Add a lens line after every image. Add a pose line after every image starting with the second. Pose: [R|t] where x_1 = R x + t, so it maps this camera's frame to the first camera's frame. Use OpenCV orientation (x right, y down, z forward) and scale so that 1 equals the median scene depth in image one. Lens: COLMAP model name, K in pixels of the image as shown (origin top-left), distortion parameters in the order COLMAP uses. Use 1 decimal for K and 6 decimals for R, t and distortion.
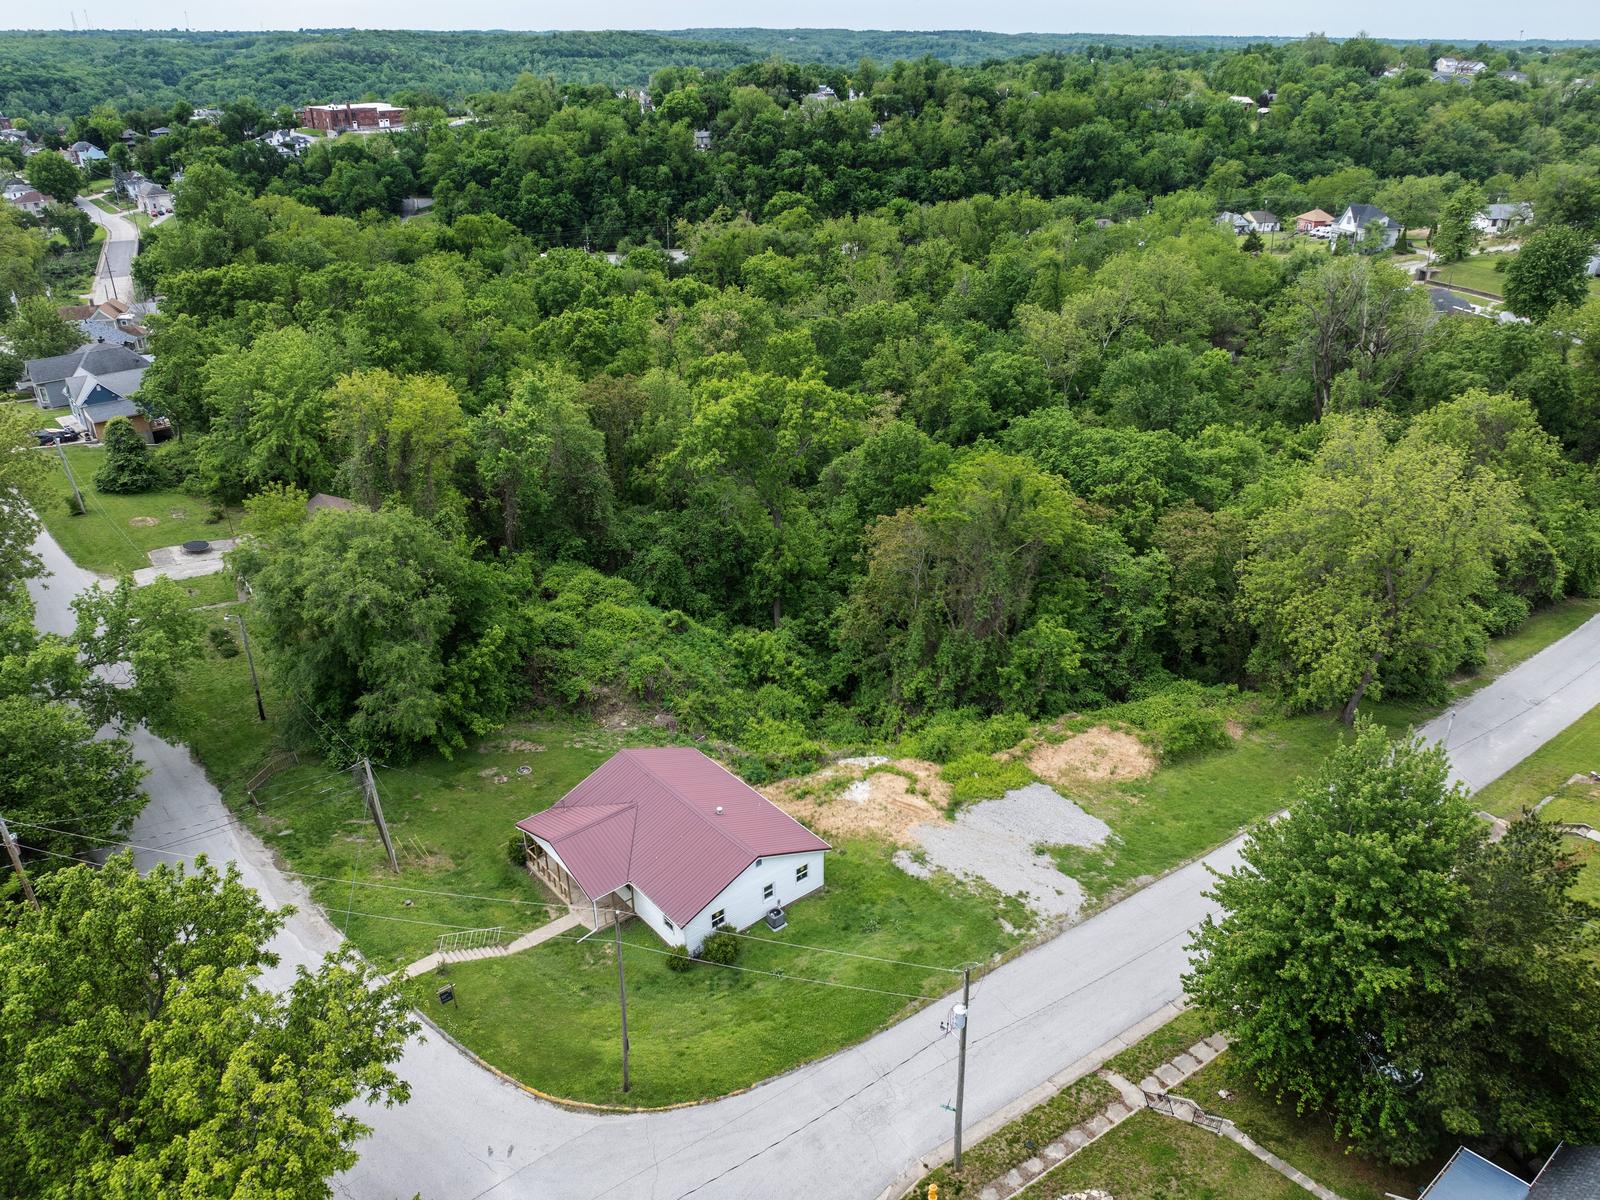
lens RADIAL K [[1126.1, 0, 809.7], [0, 1126.1, 605.9], [0, 0, 1]] dist [-0.040259, 0.005889]
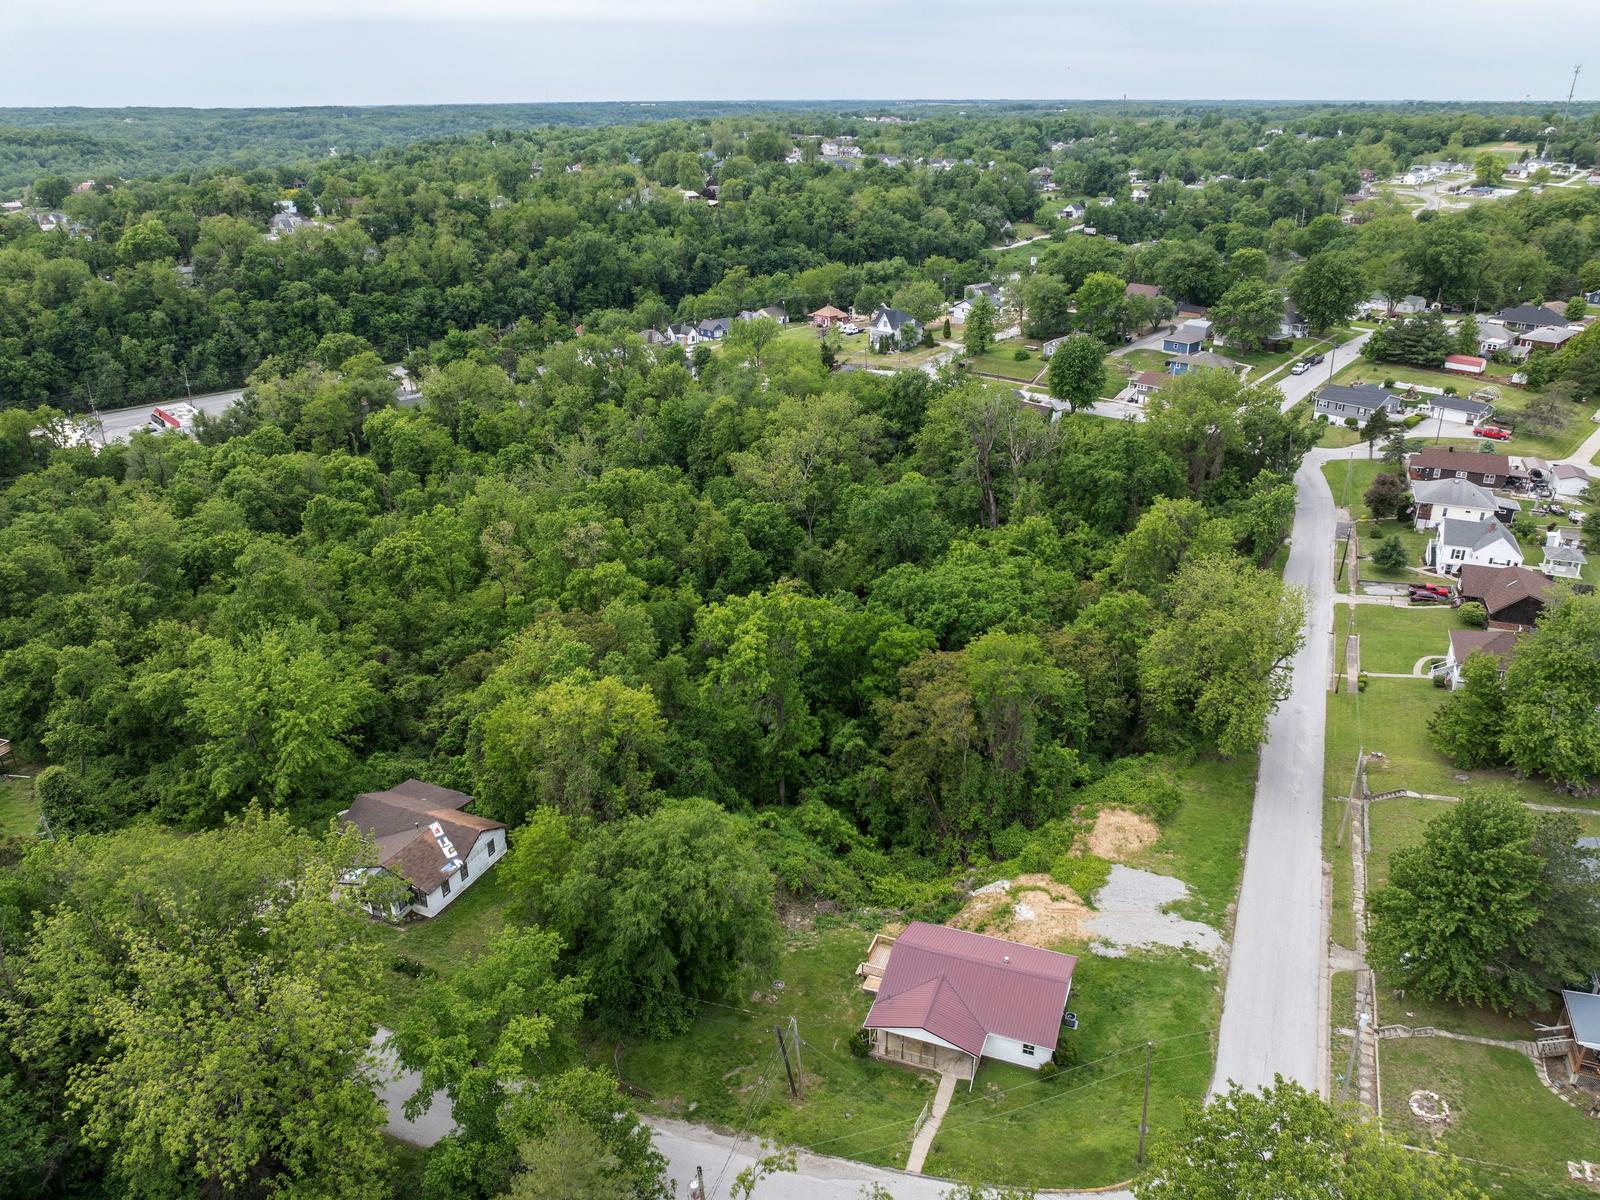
lens RADIAL K [[1128.6, 0, 800.0], [0, 1128.6, 600.0], [0, 0, 1]] dist [-0.054351, 0.029626]
pose [[0.876284, -0.200212, 0.438226, -0.112809], [0.223972, 0.974592, -0.002596, -0.040782], [-0.426572, 0.100425, 0.898861, -0.020271]]
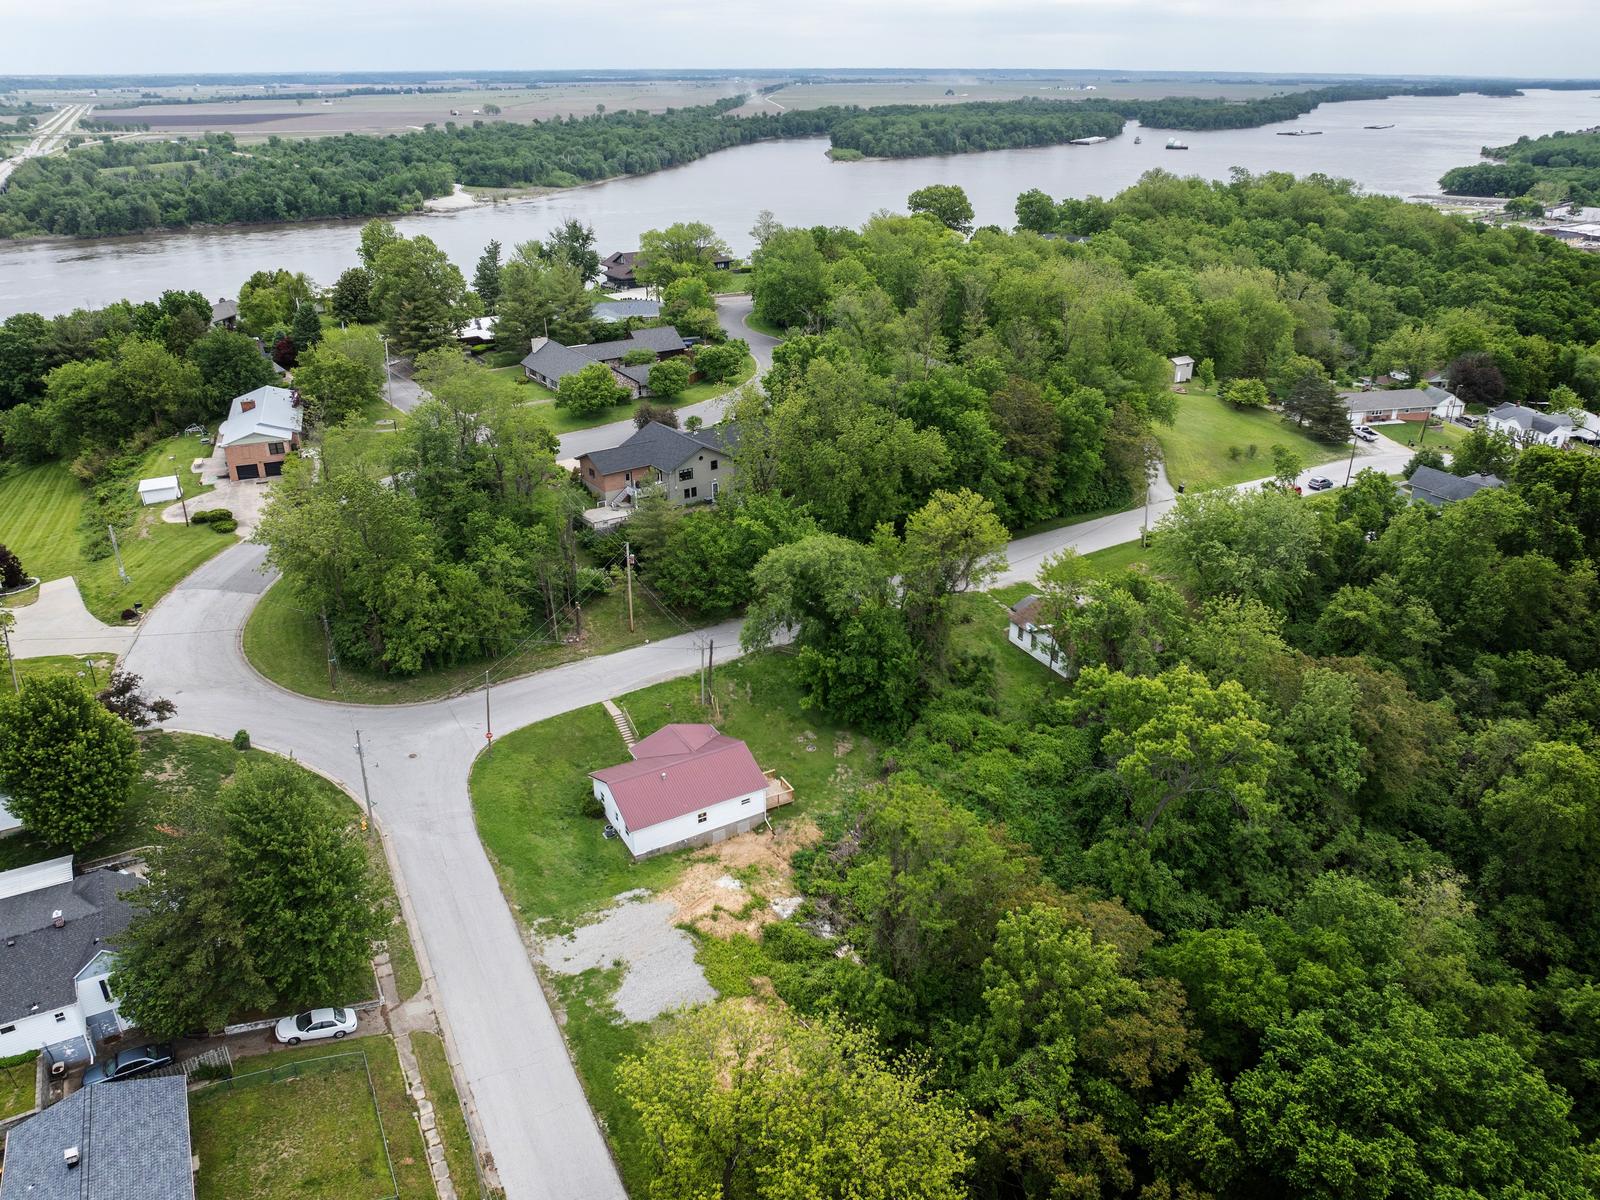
lens RADIAL K [[1175.2, 0, 804.9], [0, 1175.2, 582.4], [0, 0, 1]] dist [-0.033271, 0.006820]
pose [[-0.166589, 0.400086, -0.901210, 0.174142], [-0.439947, 0.787801, 0.431063, -0.113704], [0.882437, 0.468295, 0.044778, 0.137787]]
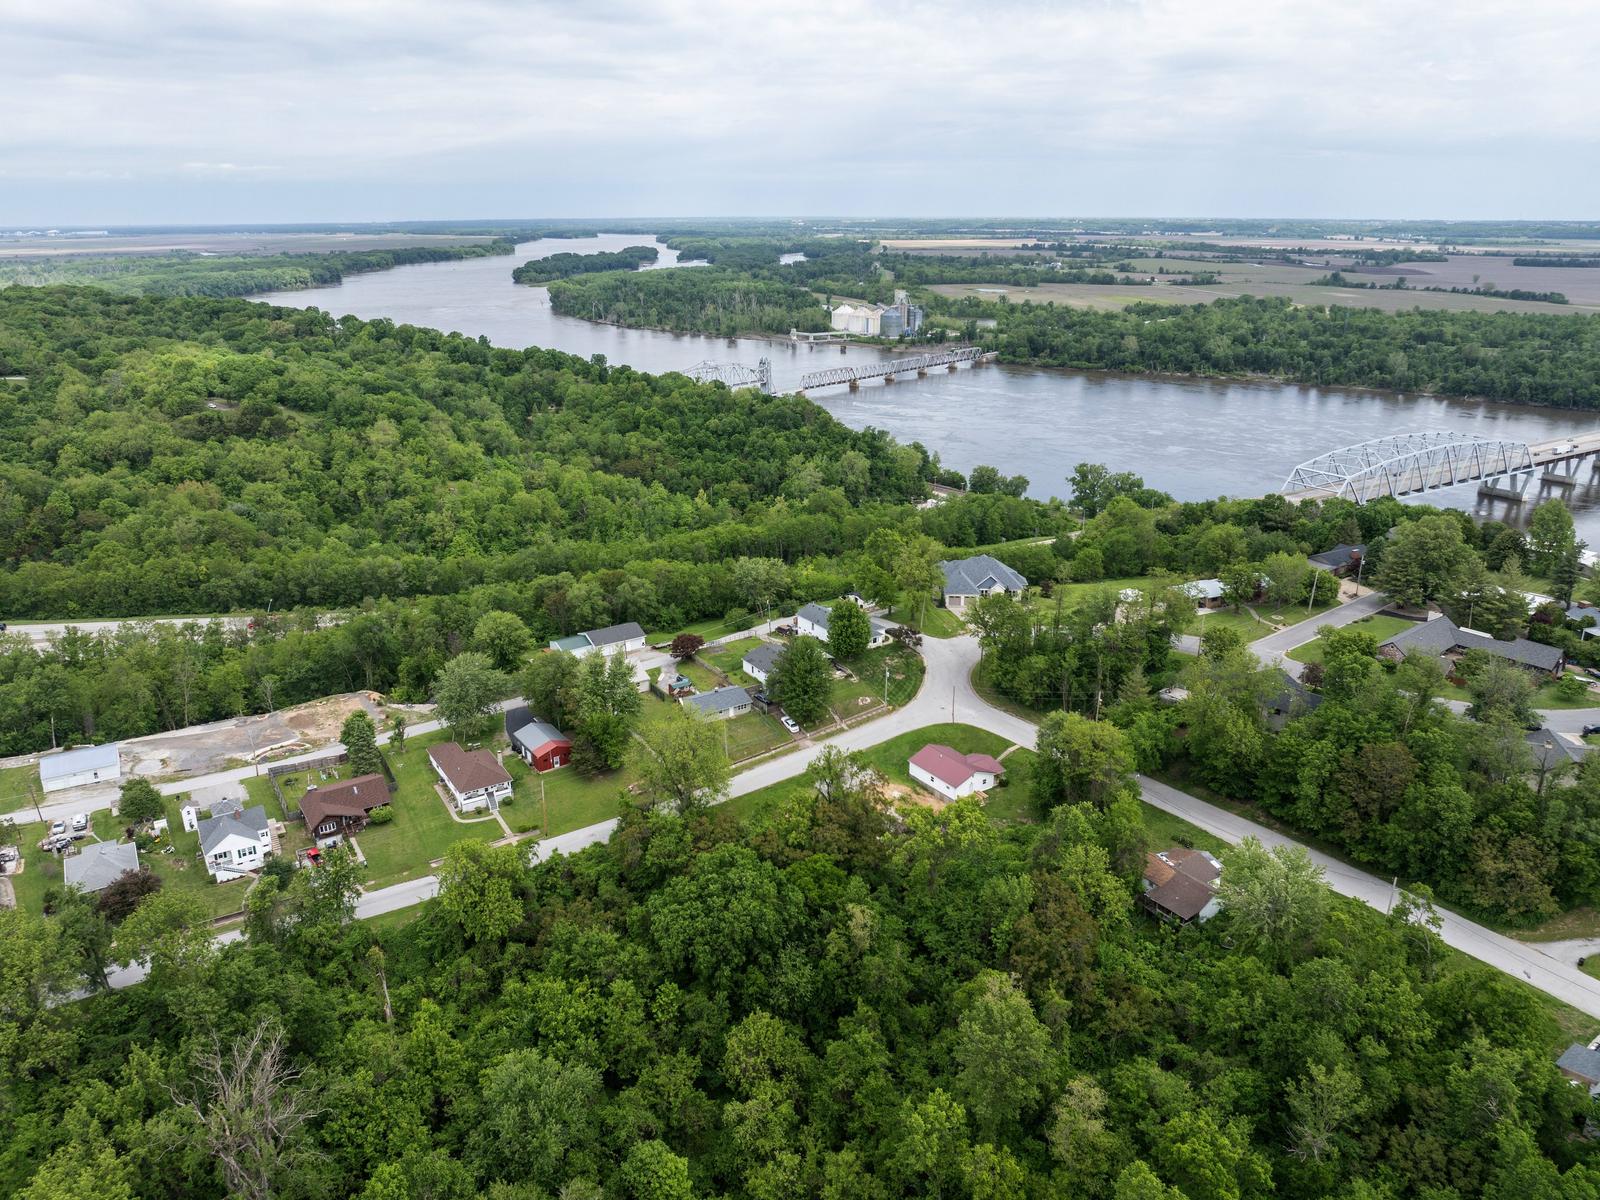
lens RADIAL K [[1128.6, 0, 800.0], [0, 1128.6, 600.0], [0, 0, 1]] dist [-0.054351, 0.029626]
pose [[-0.995164, -0.026461, 0.094601, 0.004803], [0.049360, 0.697928, 0.714465, -0.360564], [-0.084930, 0.715679, -0.693246, 0.427199]]
